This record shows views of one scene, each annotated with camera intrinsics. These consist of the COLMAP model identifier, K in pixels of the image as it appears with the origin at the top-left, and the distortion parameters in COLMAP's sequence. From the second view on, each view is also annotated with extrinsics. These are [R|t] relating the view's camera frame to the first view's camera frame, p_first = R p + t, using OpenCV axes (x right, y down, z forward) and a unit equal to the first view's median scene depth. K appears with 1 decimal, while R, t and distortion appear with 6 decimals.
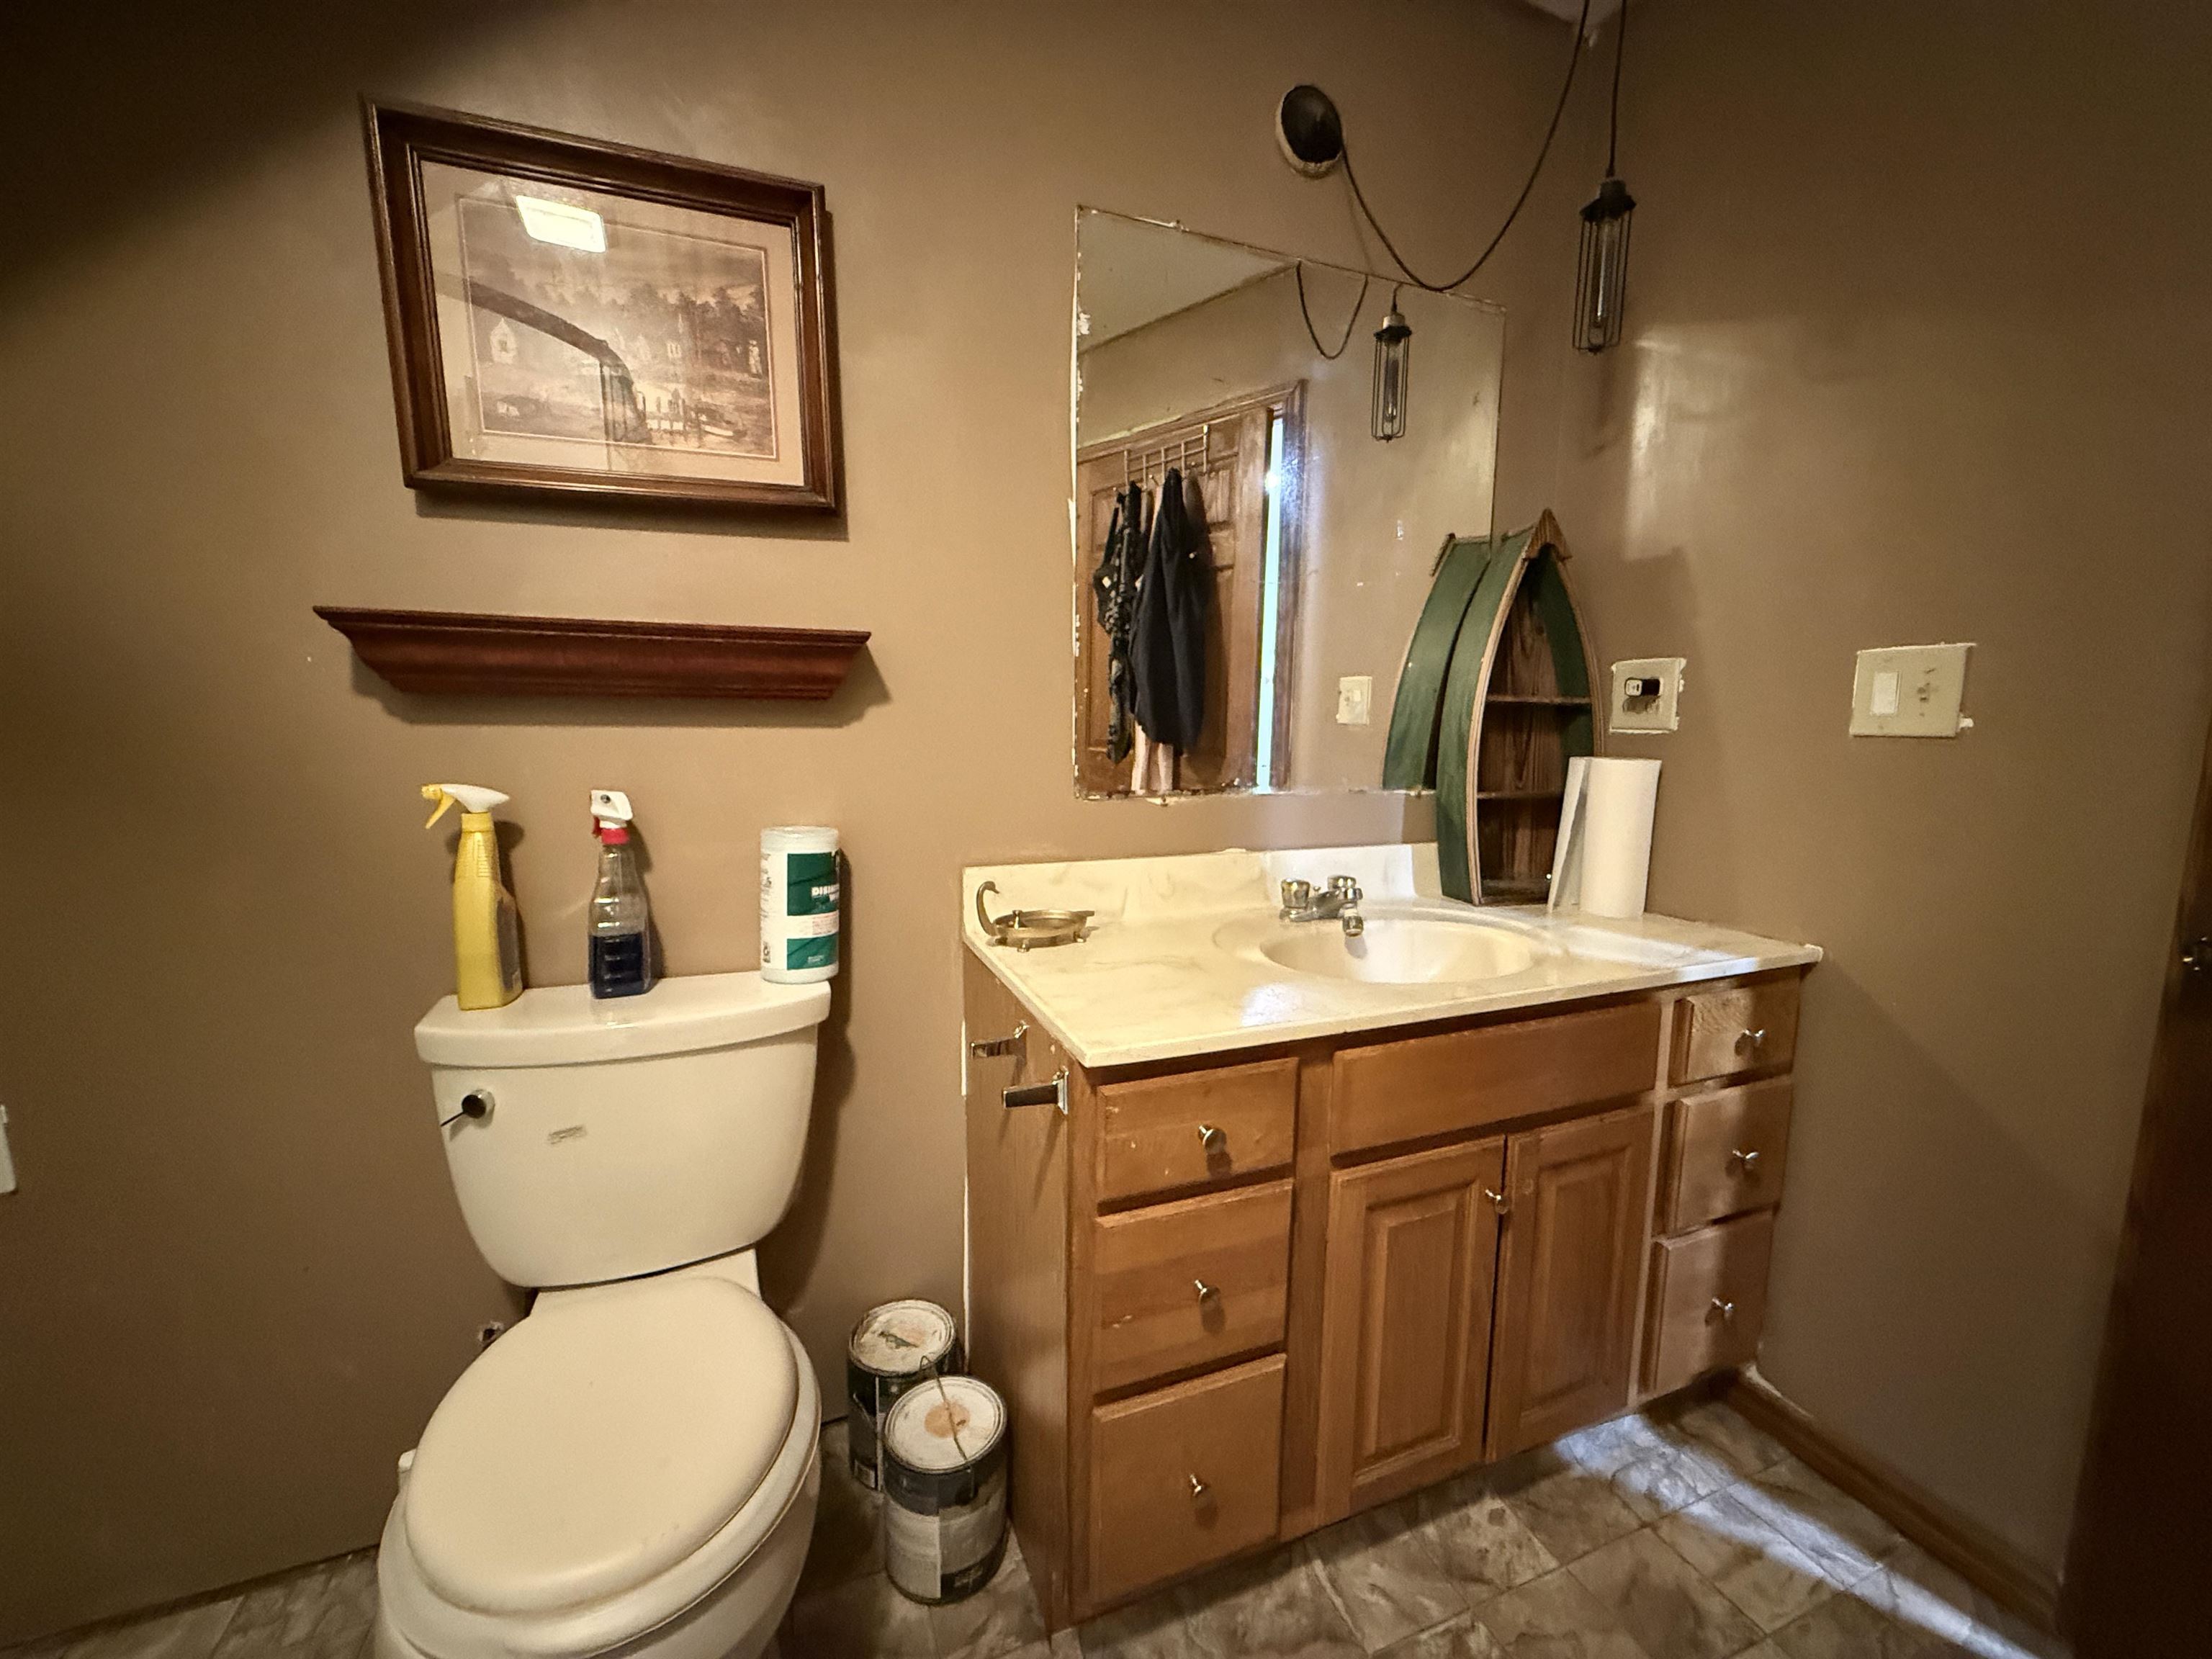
lens RADIAL K [[875.8, 0, 1106.0], [0, 875.8, 829.5], [0, 0, 1]] dist [-0.000343, -0.000013]
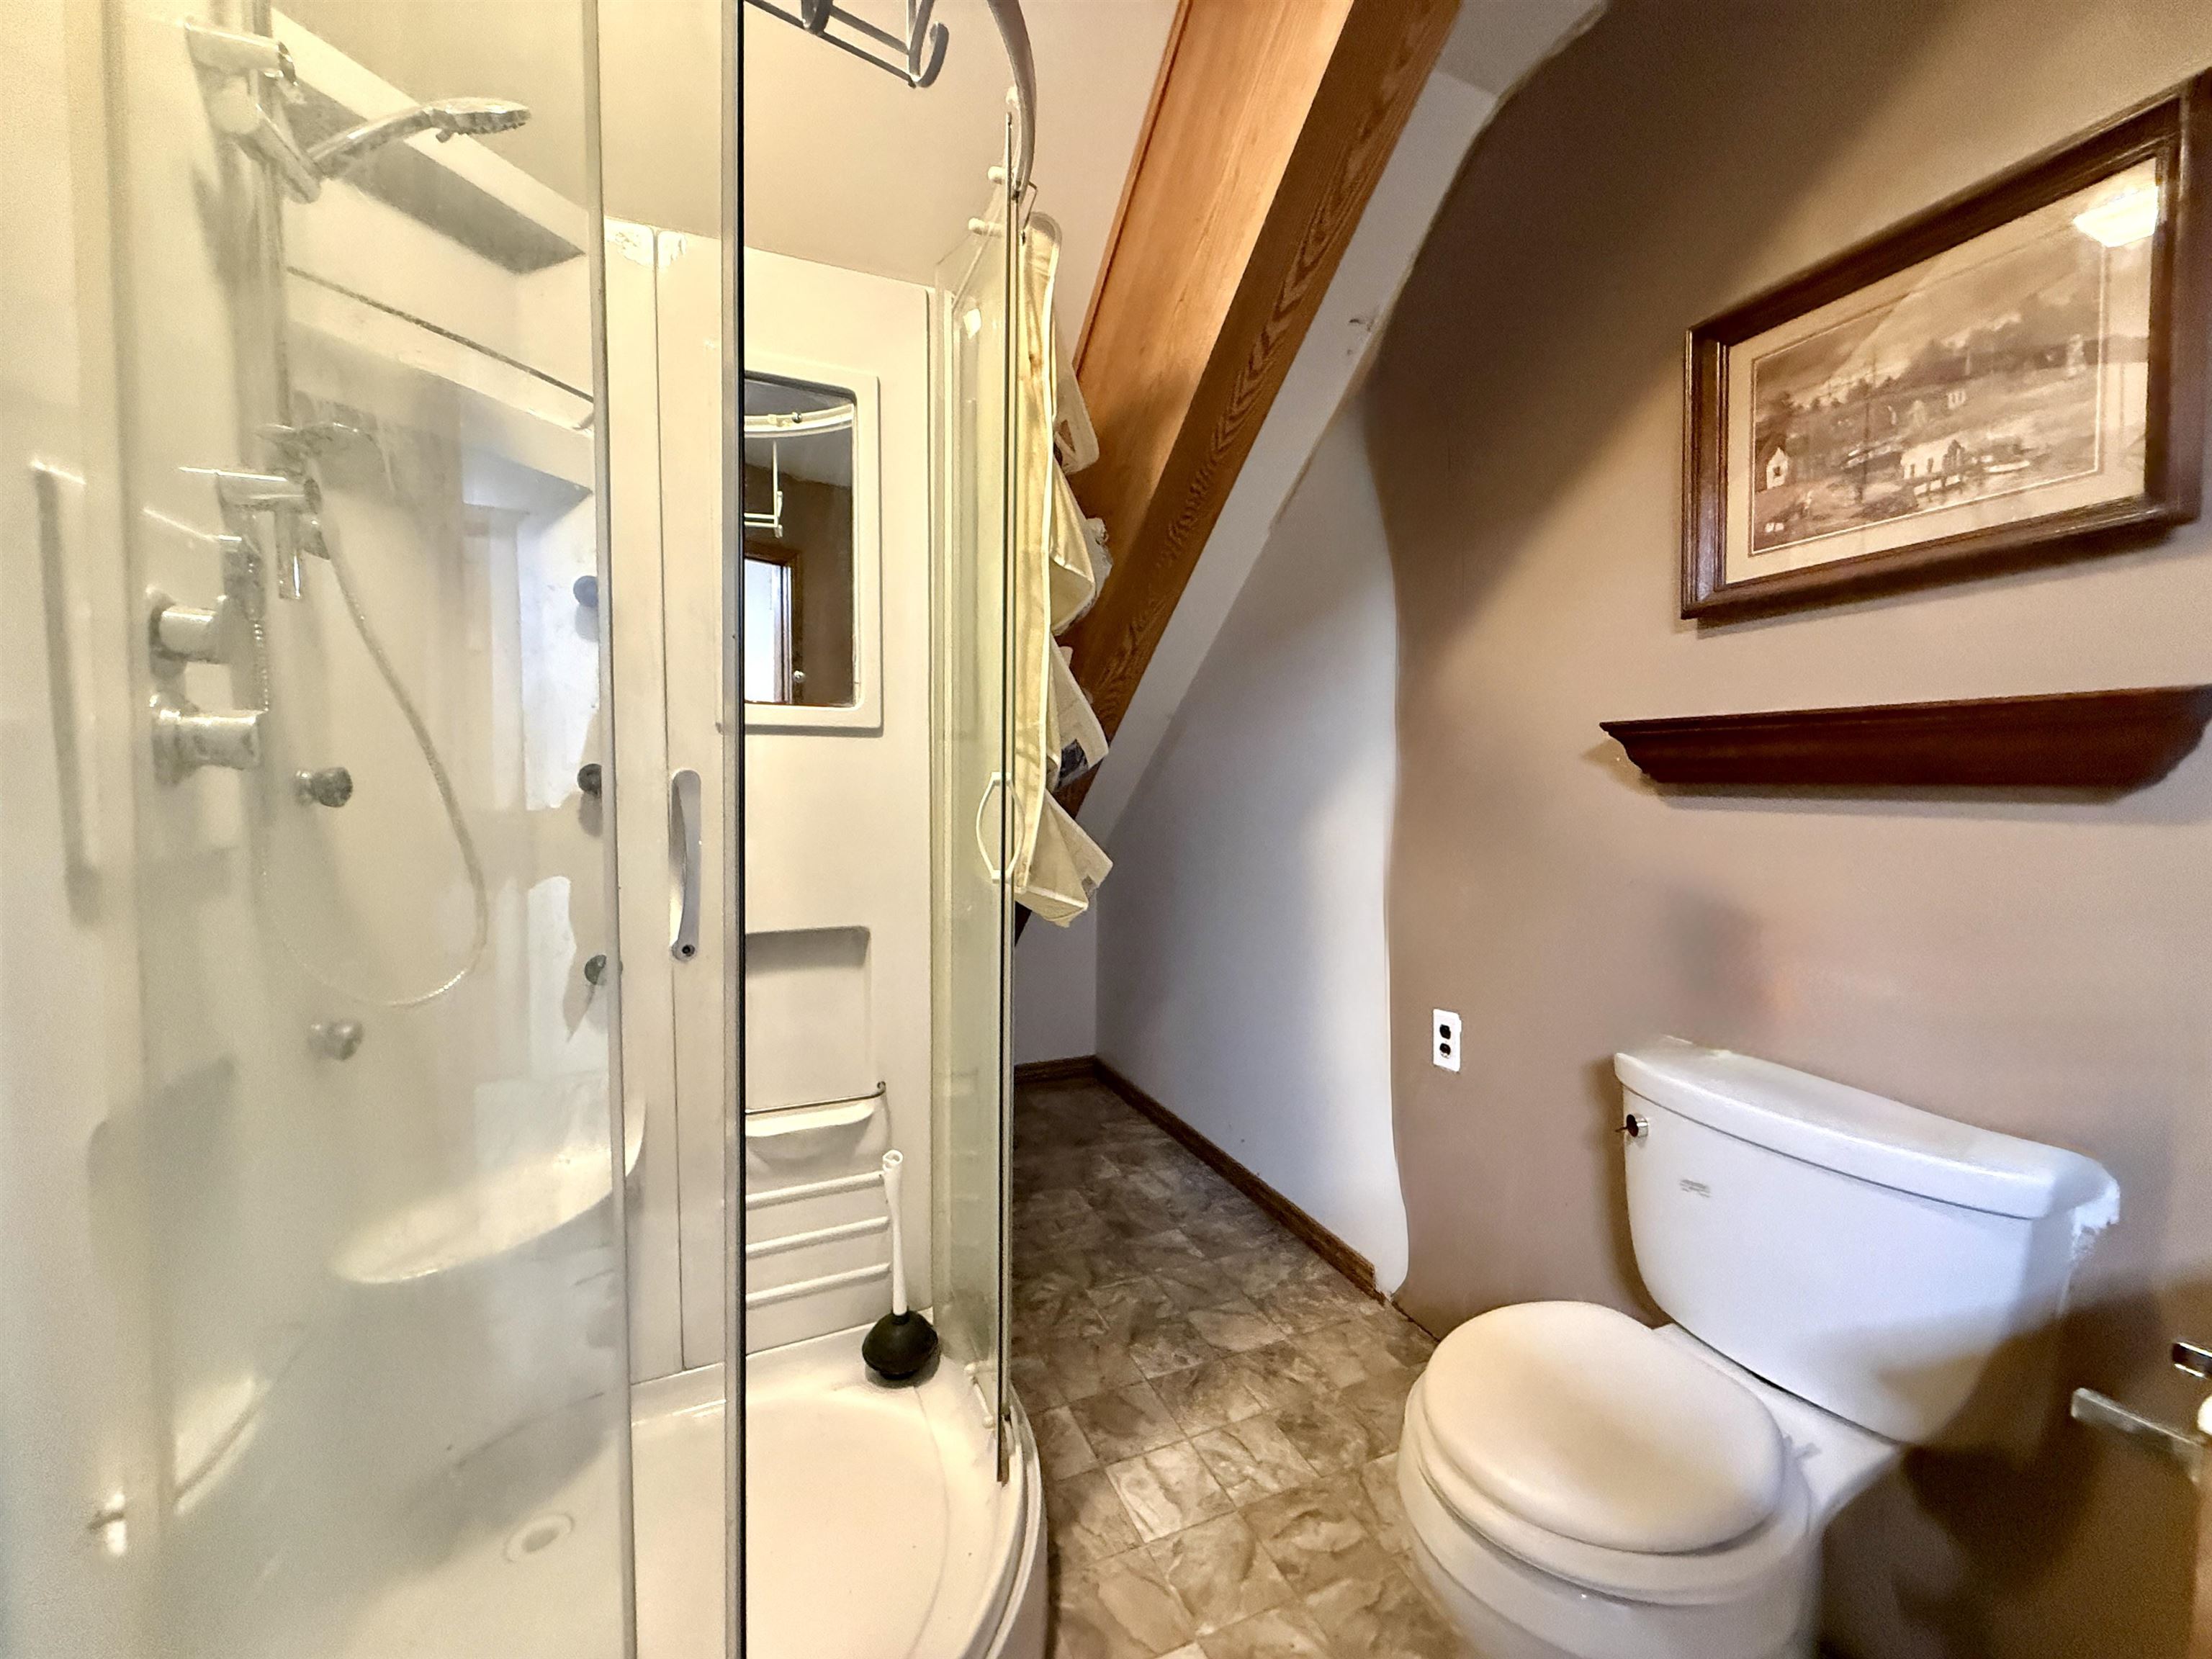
lens RADIAL K [[887.3, 0, 1106.0], [0, 887.3, 829.5], [0, 0, 1]] dist [-0.000079, 0.000164]
pose [[0.024697, 0.042828, -0.998777, 0.400353], [-0.130898, 0.990619, 0.039242, -0.034073], [0.991088, 0.129769, 0.030072, 0.169815]]
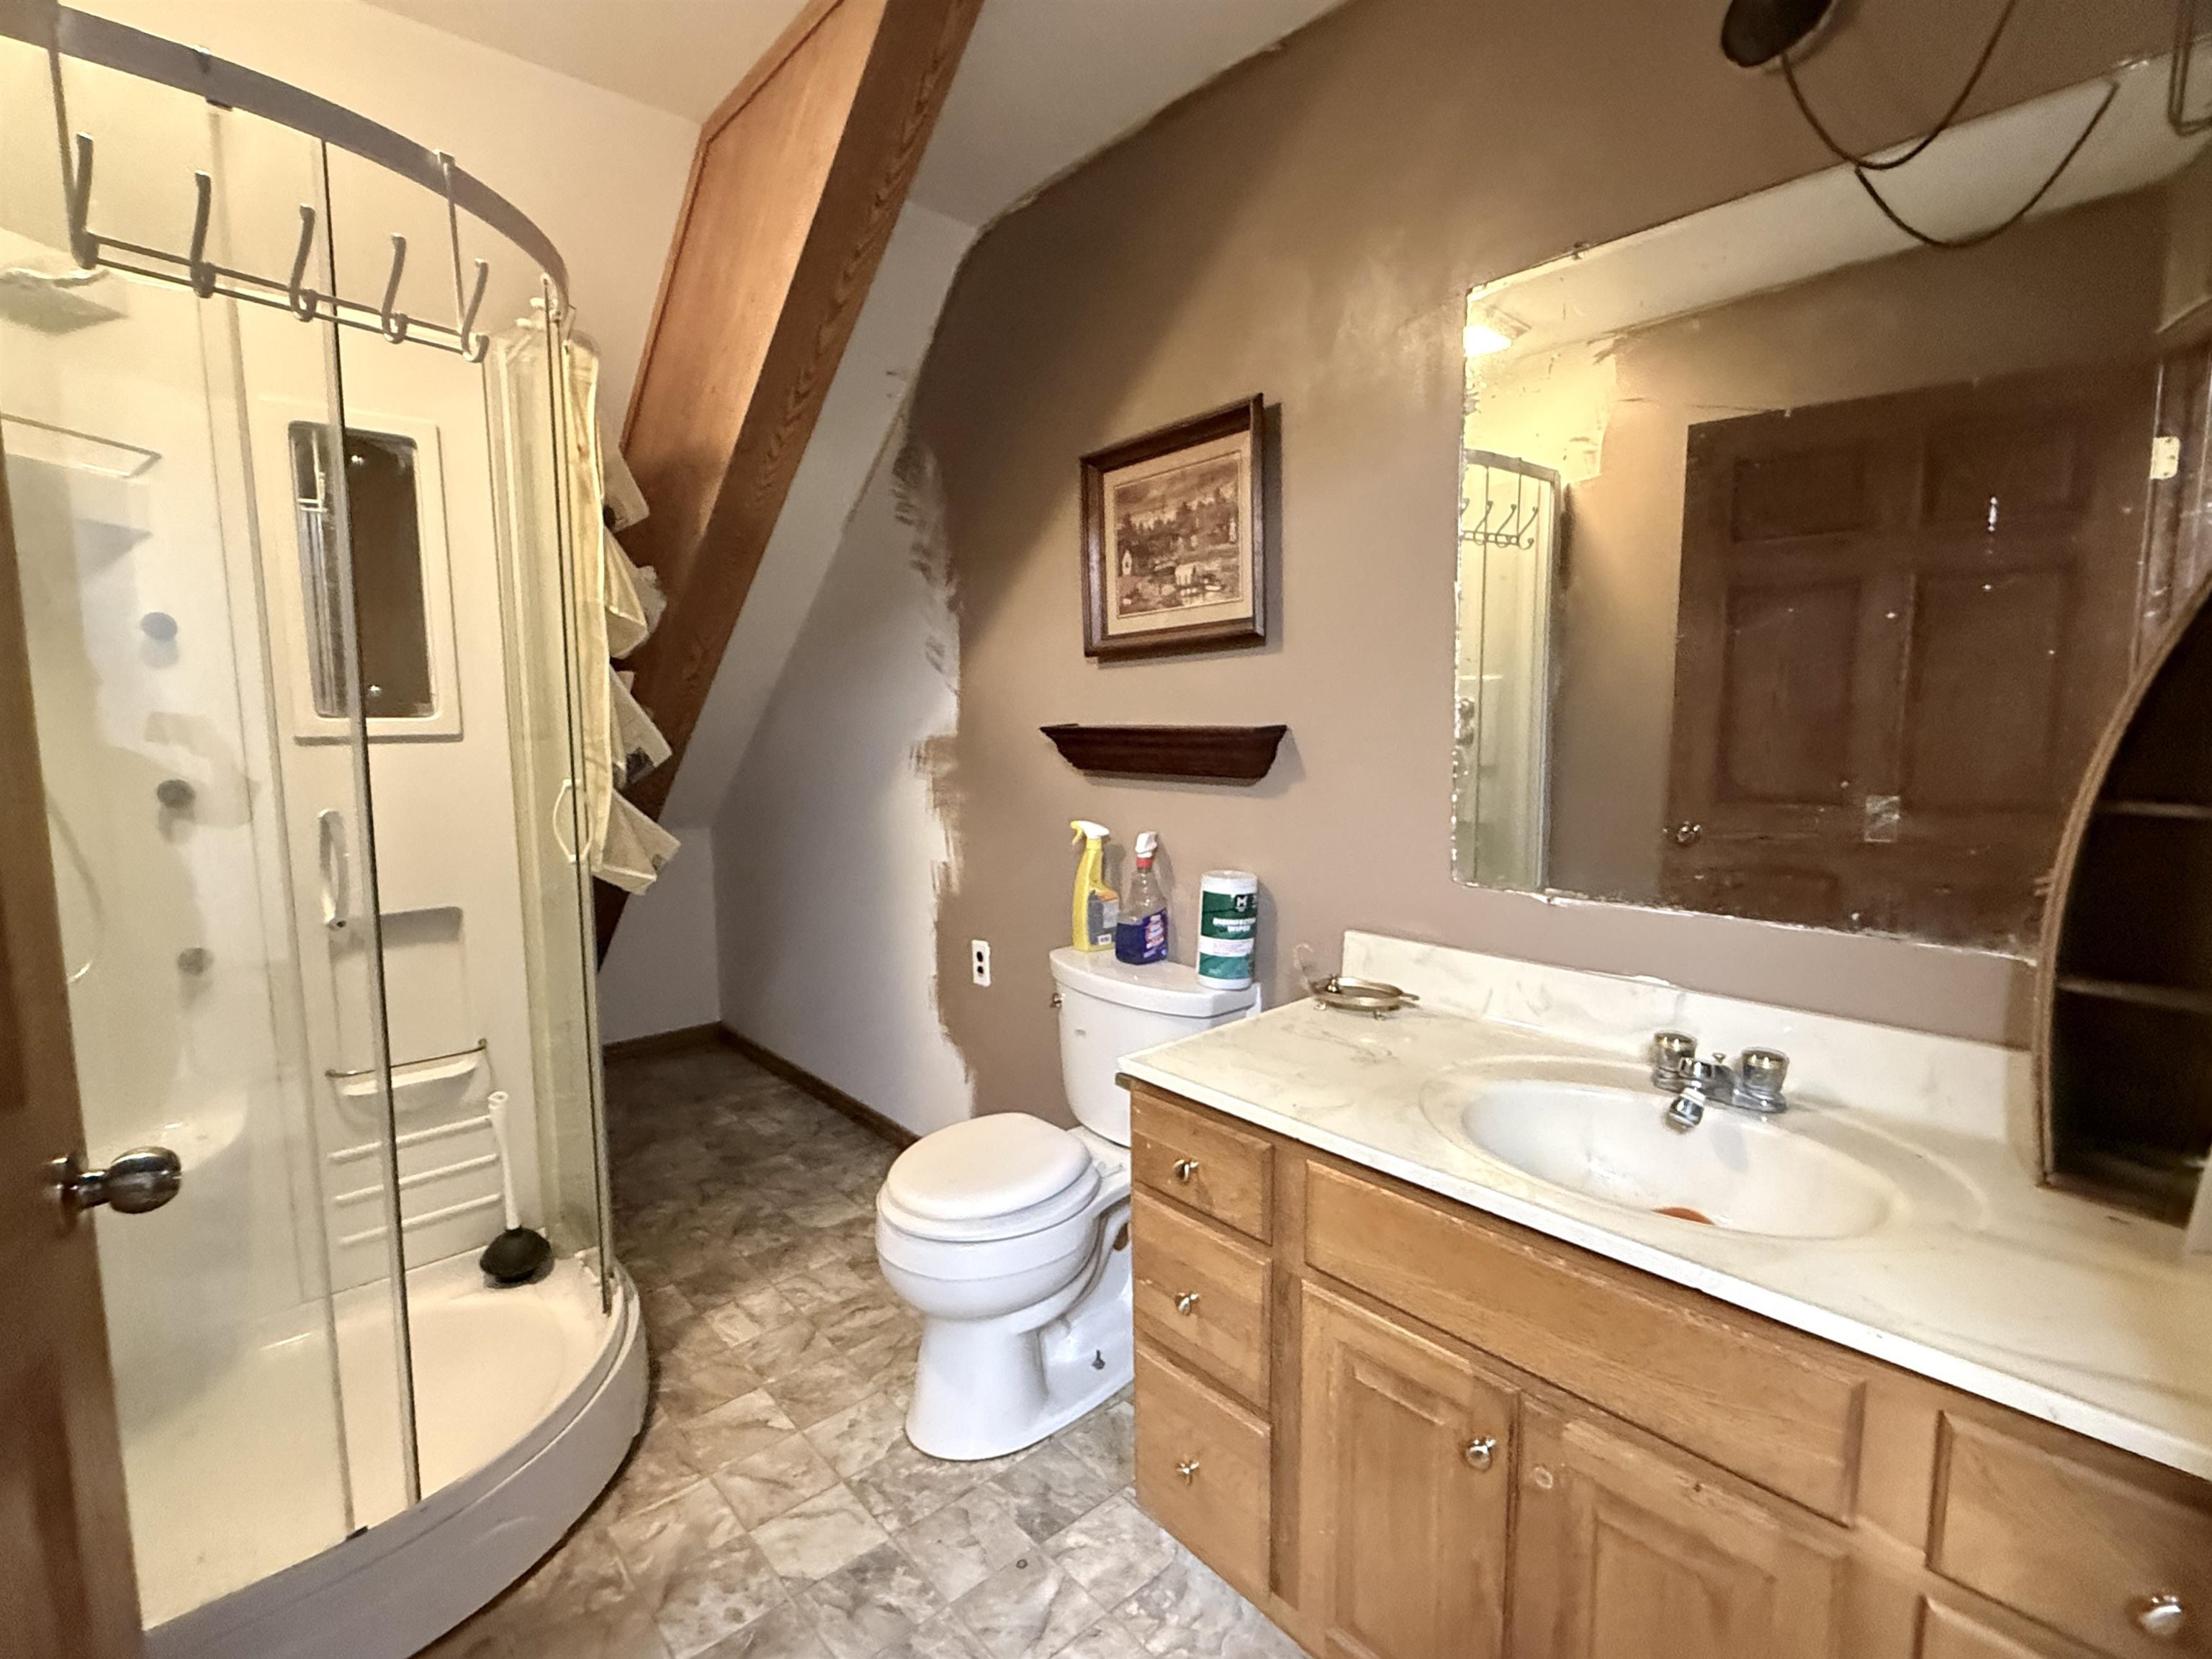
lens RADIAL K [[1028.1, 0, 1106.0], [0, 1028.1, 829.5], [0, 0, 1]] dist [-0.004170, -0.000338]
pose [[0.336651, 0.090594, -0.937261, 1.107500], [-0.106373, 0.992648, 0.057740, -0.146554], [0.935602, 0.080261, 0.343813, 0.301358]]
